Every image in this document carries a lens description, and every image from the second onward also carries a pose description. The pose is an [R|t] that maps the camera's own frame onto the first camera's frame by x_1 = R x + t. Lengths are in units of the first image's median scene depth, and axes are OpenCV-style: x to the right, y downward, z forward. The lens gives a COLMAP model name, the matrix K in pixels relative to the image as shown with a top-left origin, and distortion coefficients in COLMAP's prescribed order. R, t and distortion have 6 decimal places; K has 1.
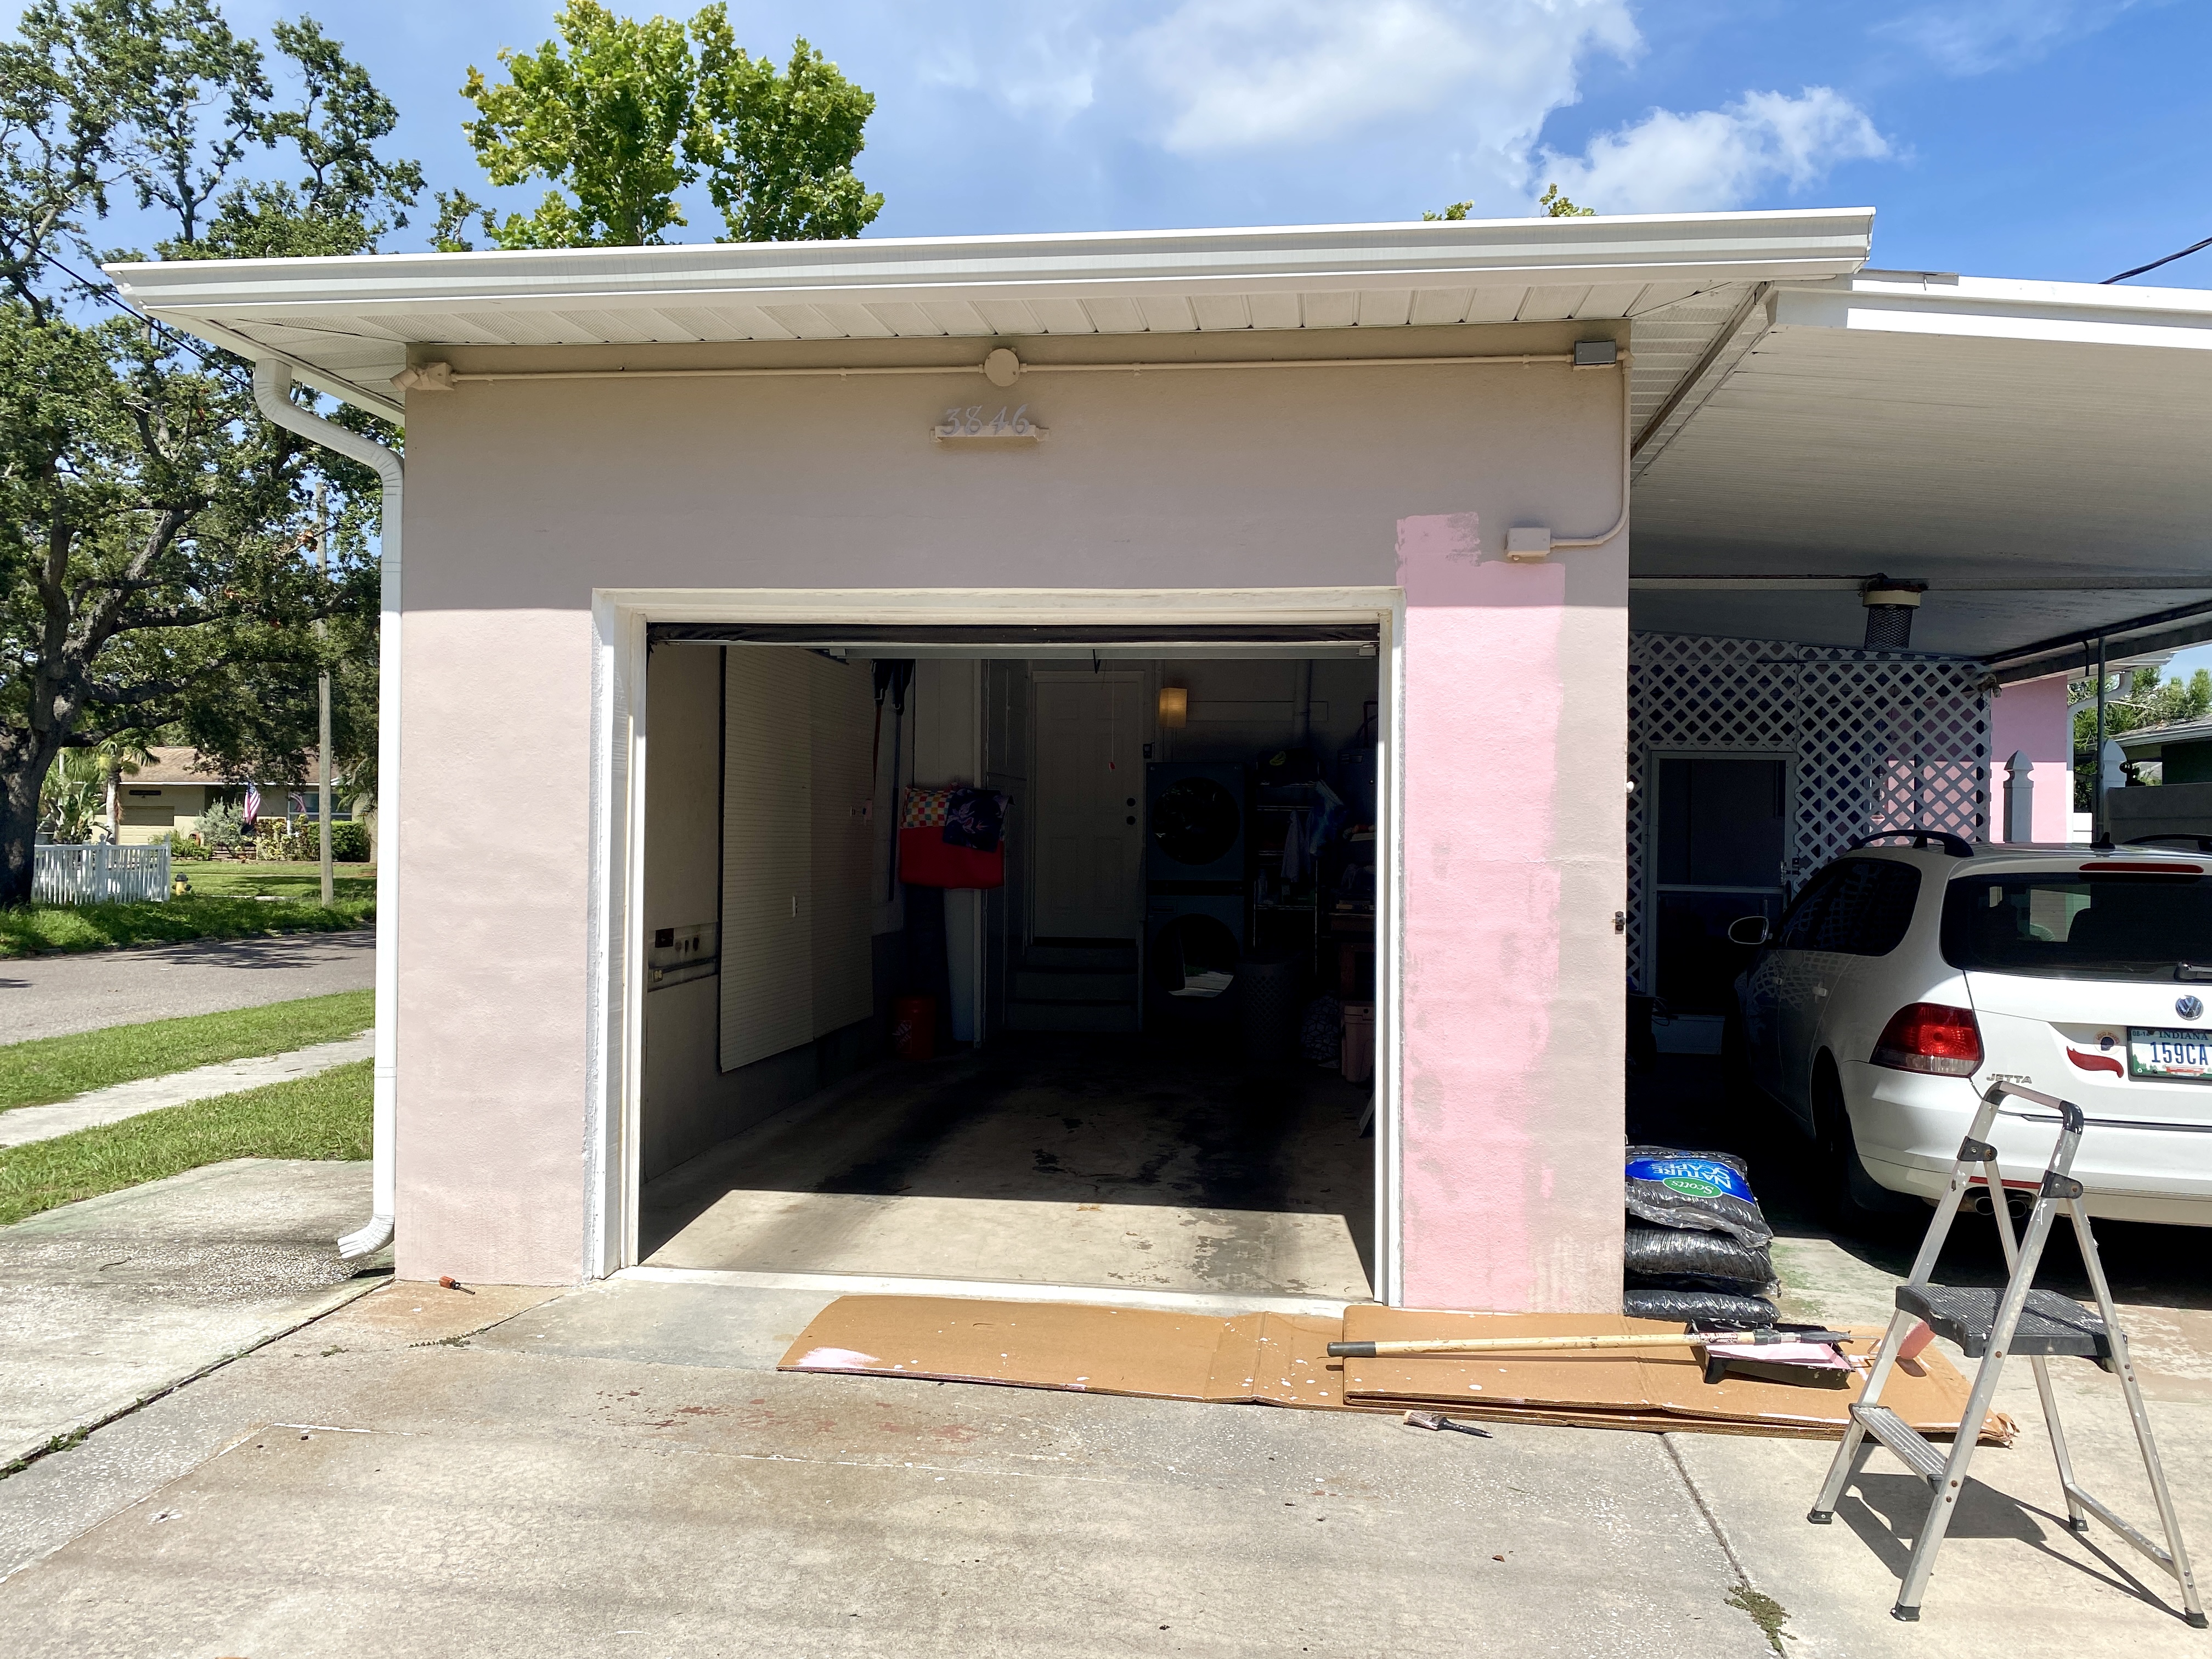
lens RADIAL K [[1661.0, 0, 1099.9], [0, 1661.0, 828.8], [0, 0, 1]] dist [0.047516, -0.050051]
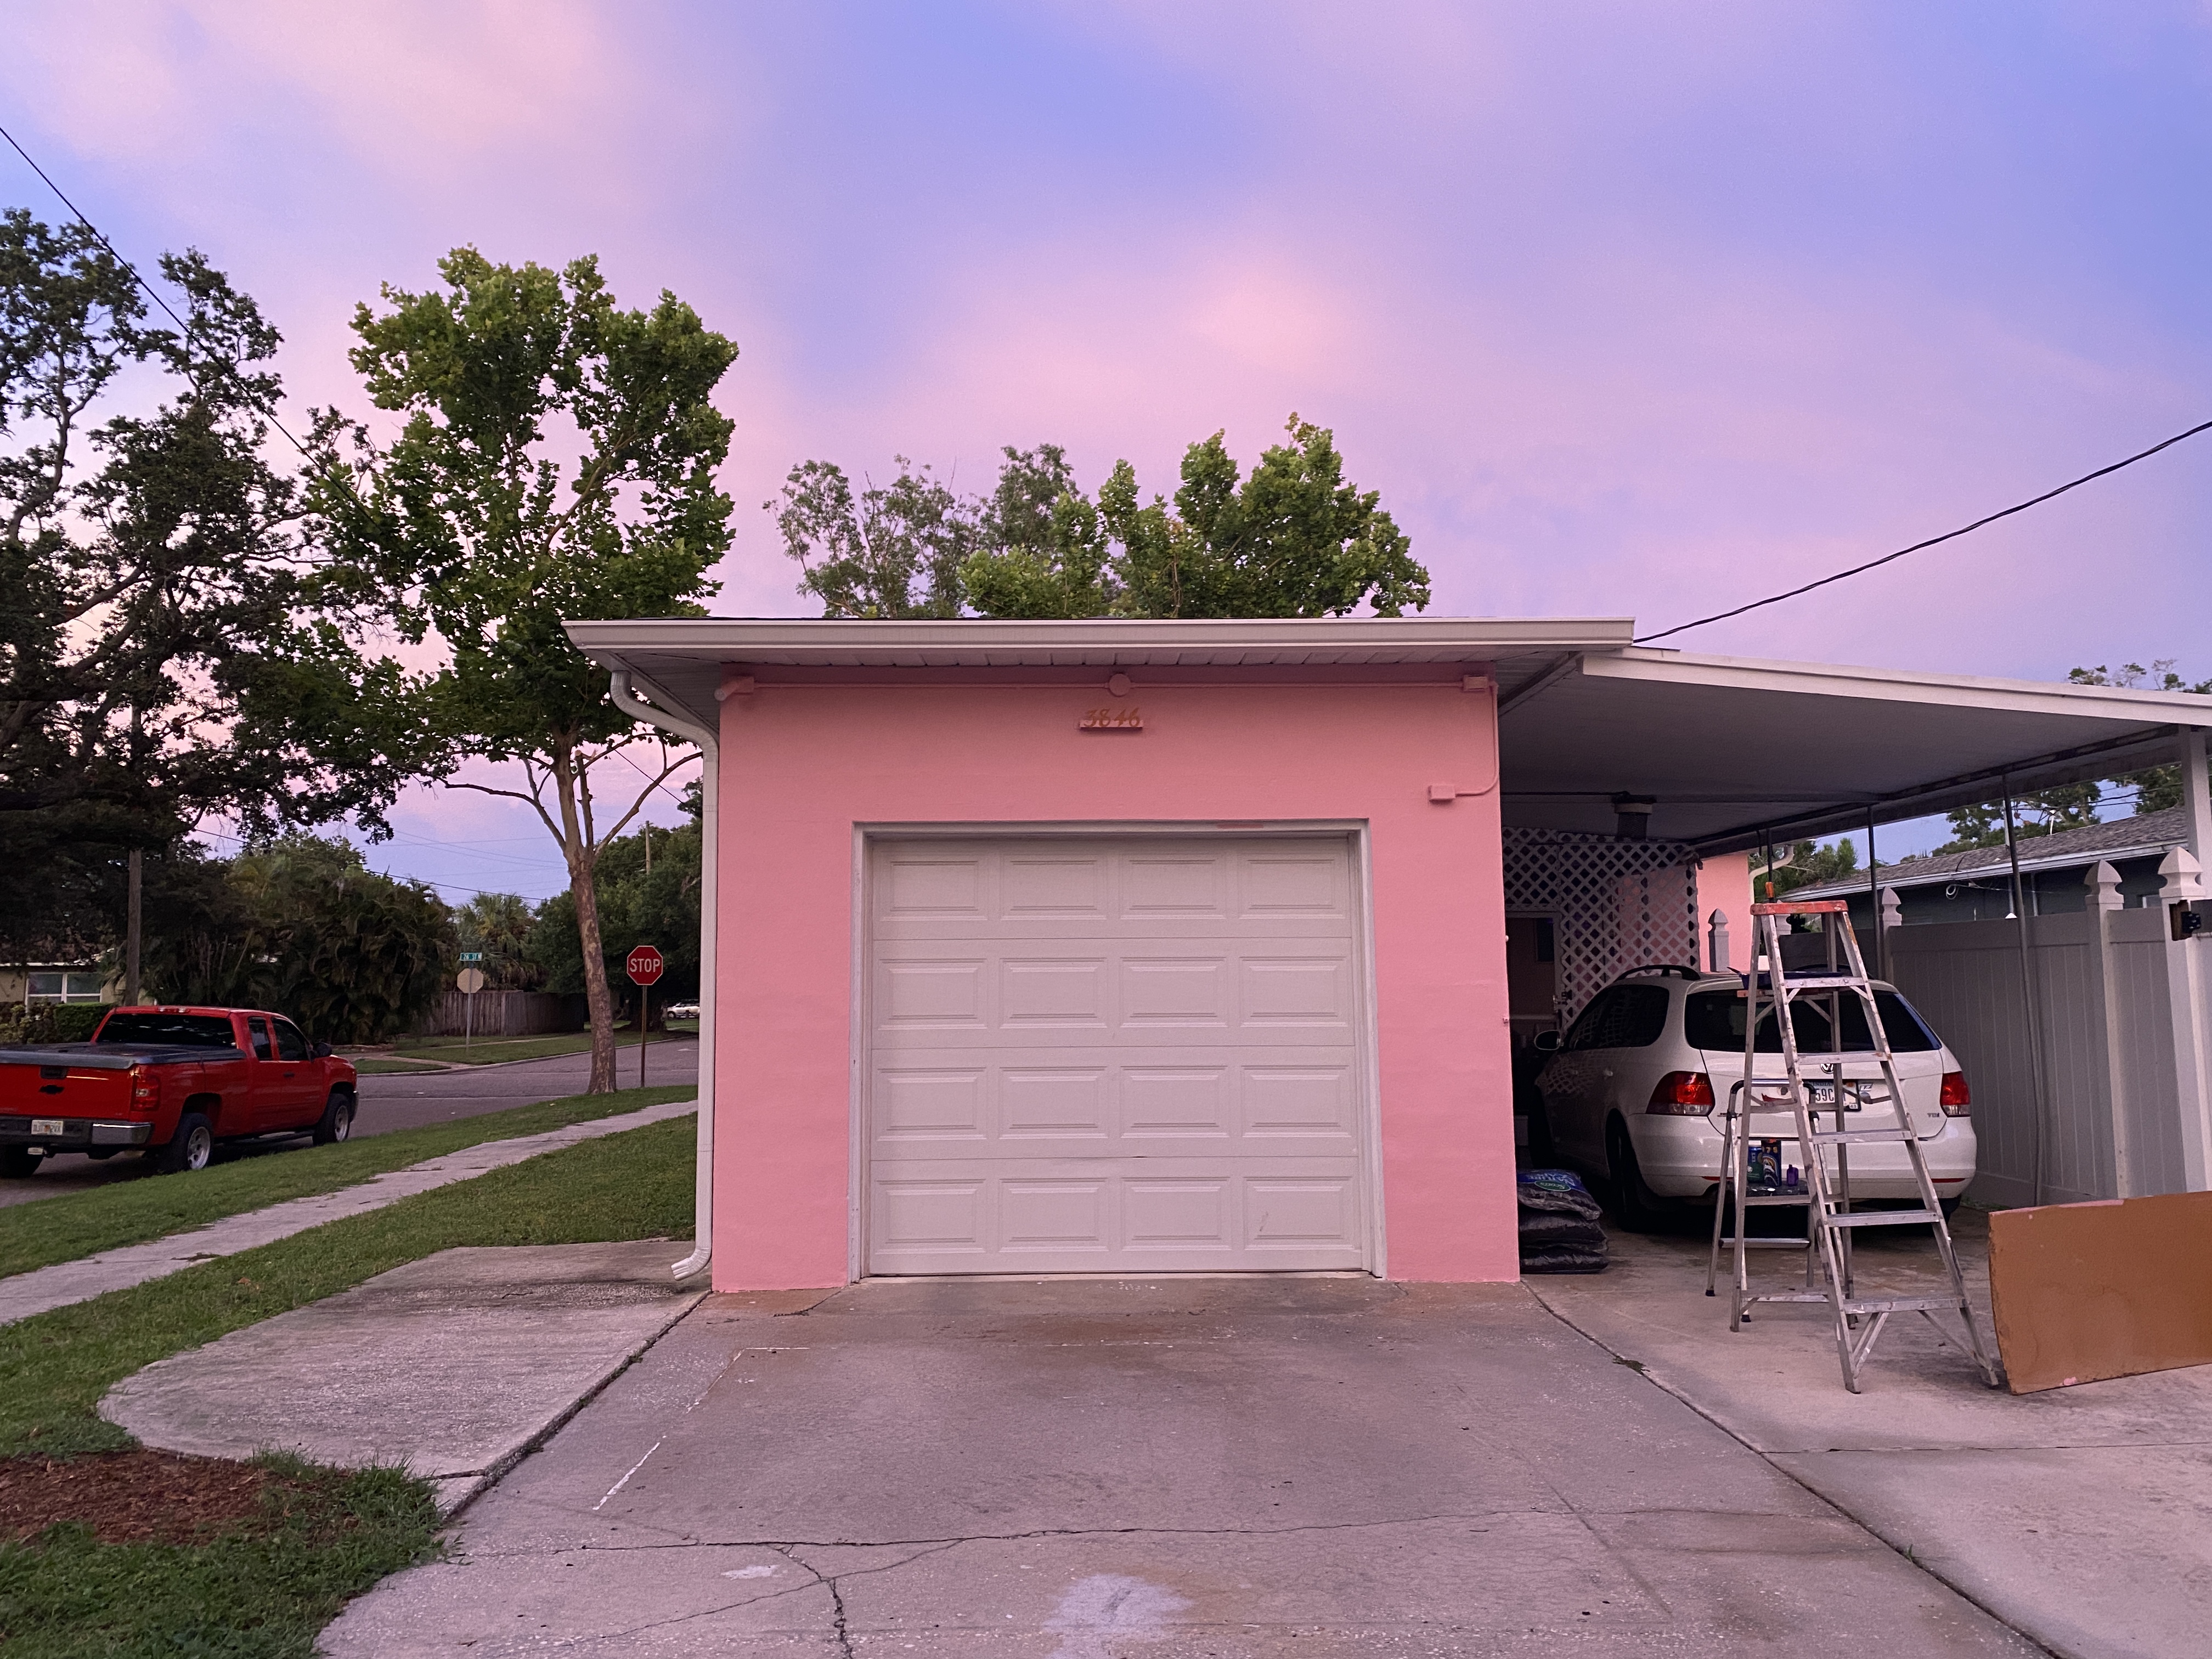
lens RADIAL K [[1661.0, 0, 1093.8], [0, 1661.0, 833.2], [0, 0, 1]] dist [0.047516, -0.050051]
pose [[0.988663, -0.008344, 0.149922, -0.067144], [0.022427, 0.995460, -0.092496, 0.002767], [-0.148470, 0.094810, 0.984362, -0.114930]]
